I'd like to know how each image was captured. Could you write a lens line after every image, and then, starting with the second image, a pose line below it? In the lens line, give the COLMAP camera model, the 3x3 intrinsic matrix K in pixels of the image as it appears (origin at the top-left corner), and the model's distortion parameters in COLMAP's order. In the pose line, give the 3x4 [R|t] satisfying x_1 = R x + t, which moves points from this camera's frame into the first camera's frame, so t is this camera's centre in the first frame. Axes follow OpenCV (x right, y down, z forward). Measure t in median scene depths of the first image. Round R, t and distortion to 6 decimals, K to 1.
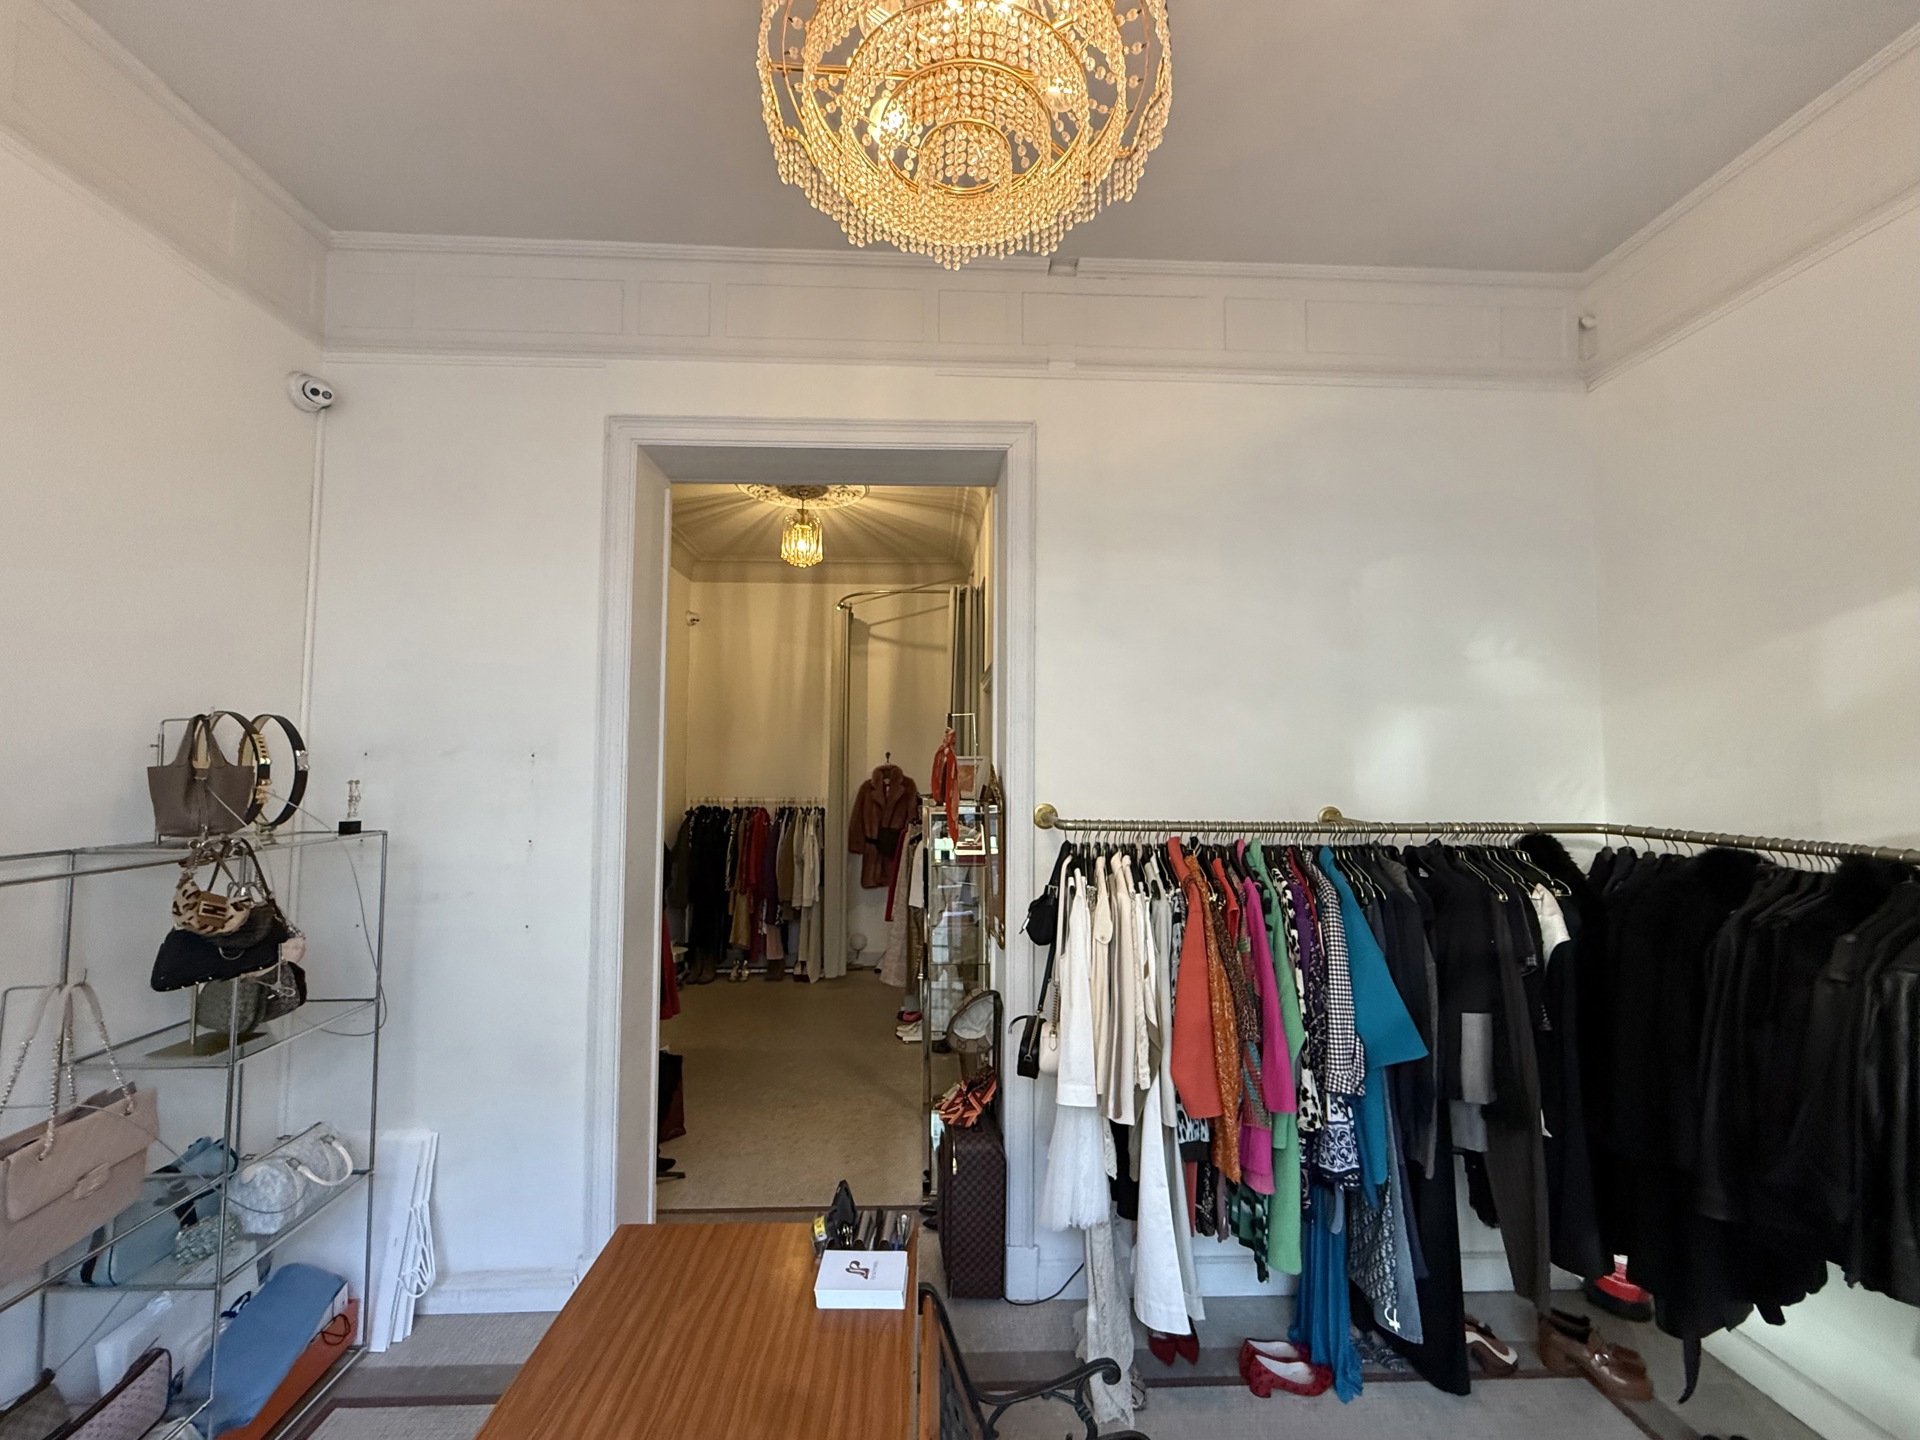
lens RADIAL K [[770.4, 0, 952.3], [0, 770.4, 722.0], [0, 0, 1]] dist [-0.001598, -0.000305]
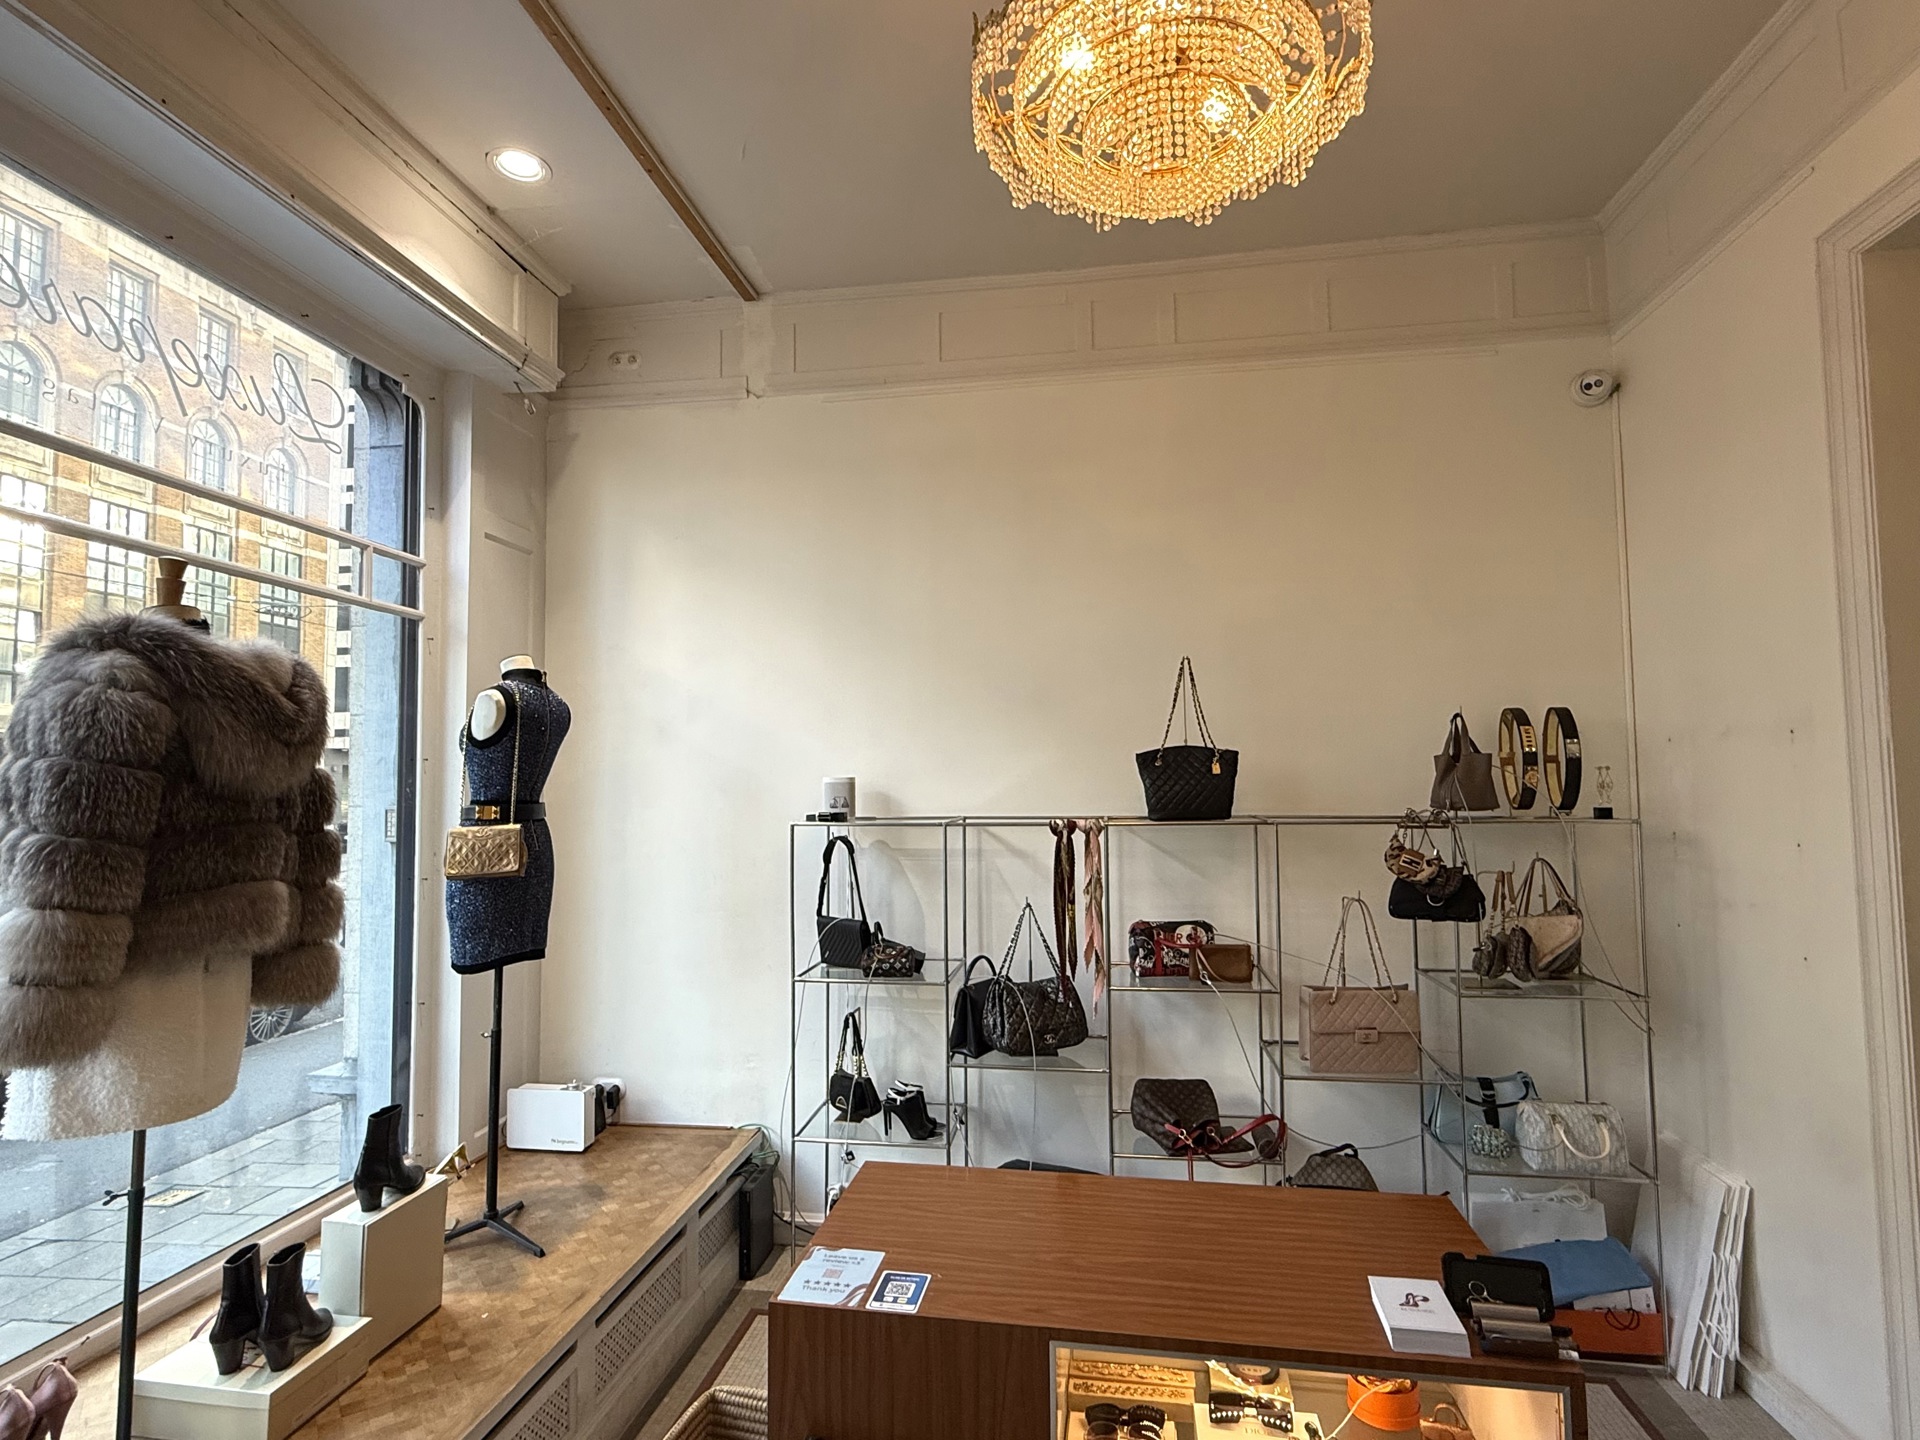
lens RADIAL K [[997.1, 0, 960.0], [0, 997.1, 720.0], [0, 0, 1]] dist [0.000177, 0.000111]
pose [[-0.183461, -0.062882, -0.981014, 0.306407], [0.058831, 0.995461, -0.074810, 0.030585], [0.981265, -0.071438, -0.178928, 0.203448]]
